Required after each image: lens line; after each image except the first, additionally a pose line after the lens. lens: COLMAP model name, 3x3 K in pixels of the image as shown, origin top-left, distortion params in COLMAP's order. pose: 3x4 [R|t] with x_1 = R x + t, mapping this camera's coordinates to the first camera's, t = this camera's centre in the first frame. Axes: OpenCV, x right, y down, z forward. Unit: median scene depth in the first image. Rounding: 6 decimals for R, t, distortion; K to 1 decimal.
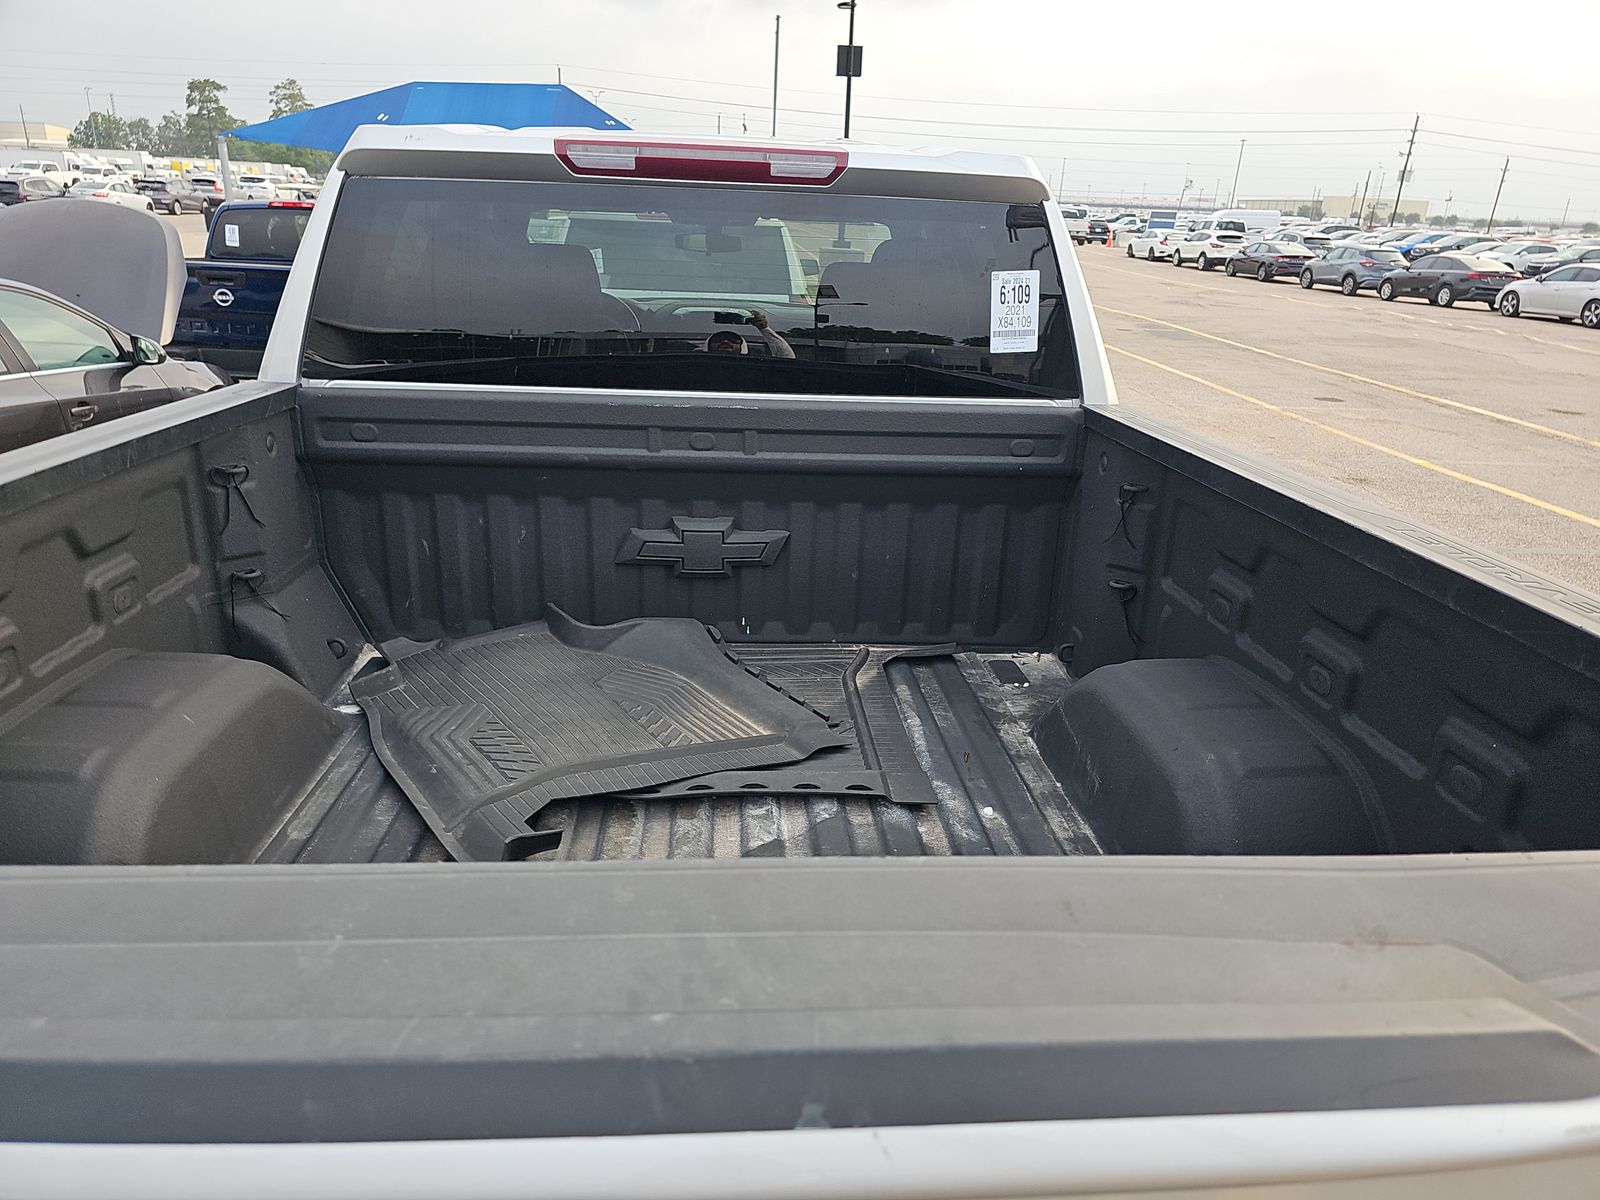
lens RADIAL K [[1054.7, 0, 803.8], [0, 1054.7, 594.8], [0, 0, 1]] dist [0.010514, -0.016763]
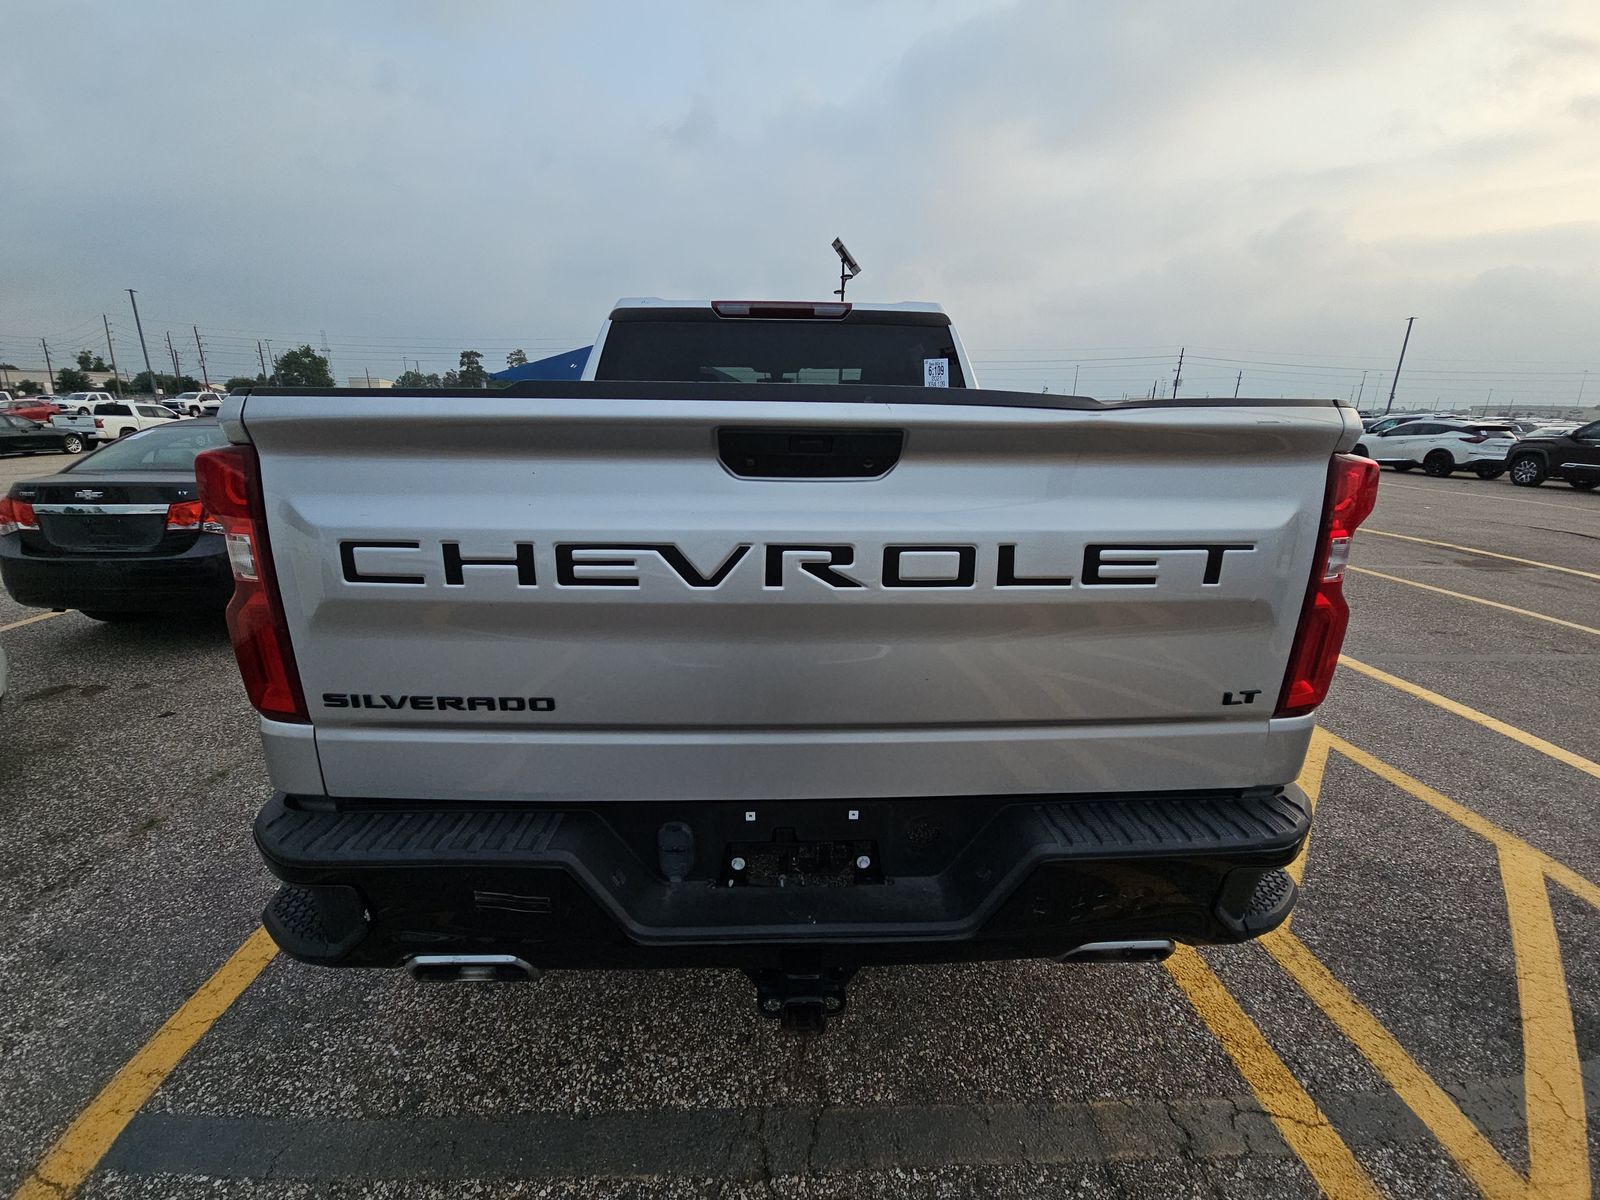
lens RADIAL K [[642.0, 0, 794.8], [0, 642.0, 594.2], [0, 0, 1]] dist [-0.007545, 0.000683]
pose [[0.999041, -0.021906, -0.037911, -0.032456], [0.018957, 0.996892, -0.076465, 0.228451], [0.039469, 0.075673, 0.996351, -0.197138]]
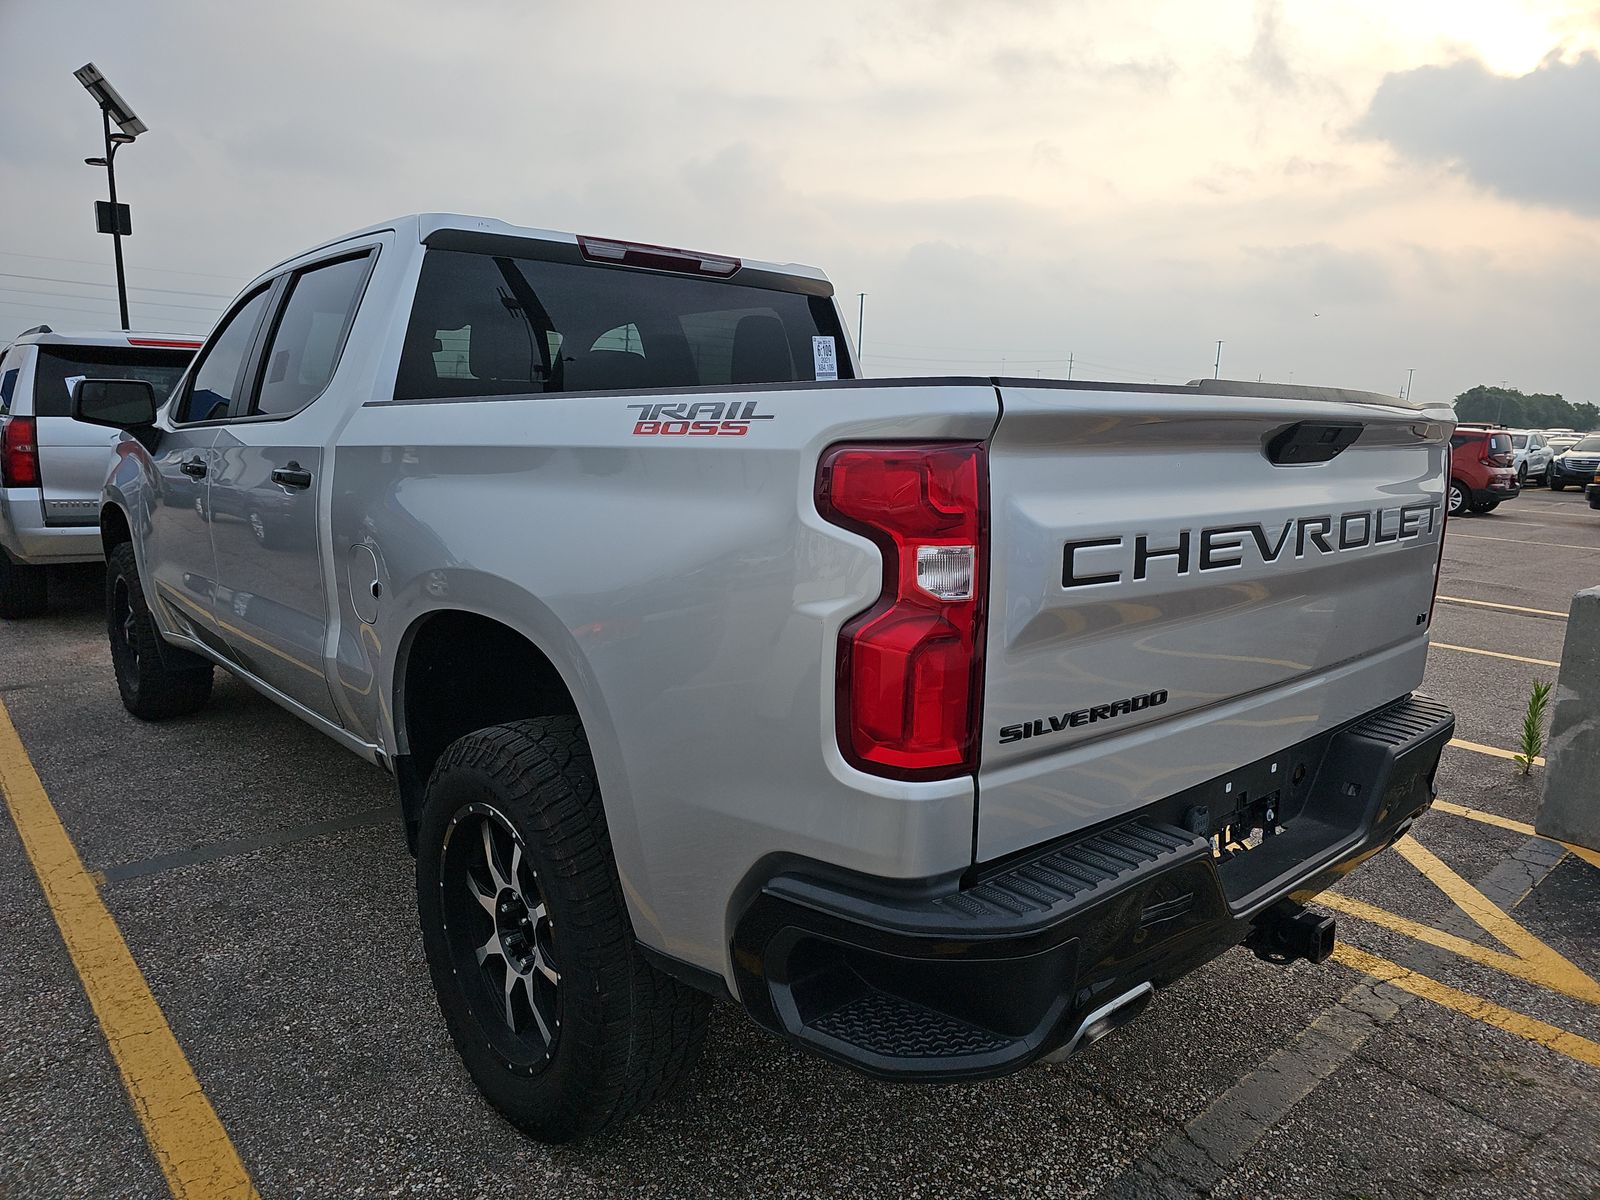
lens RADIAL K [[1054.7, 0, 813.2], [0, 1054.7, 614.5], [0, 0, 1]] dist [0.010514, -0.016763]
pose [[0.791219, -0.136782, 0.596039, -0.826026], [0.215867, 0.974392, -0.062948, 0.206463], [-0.572165, 0.178471, 0.800484, -0.209840]]
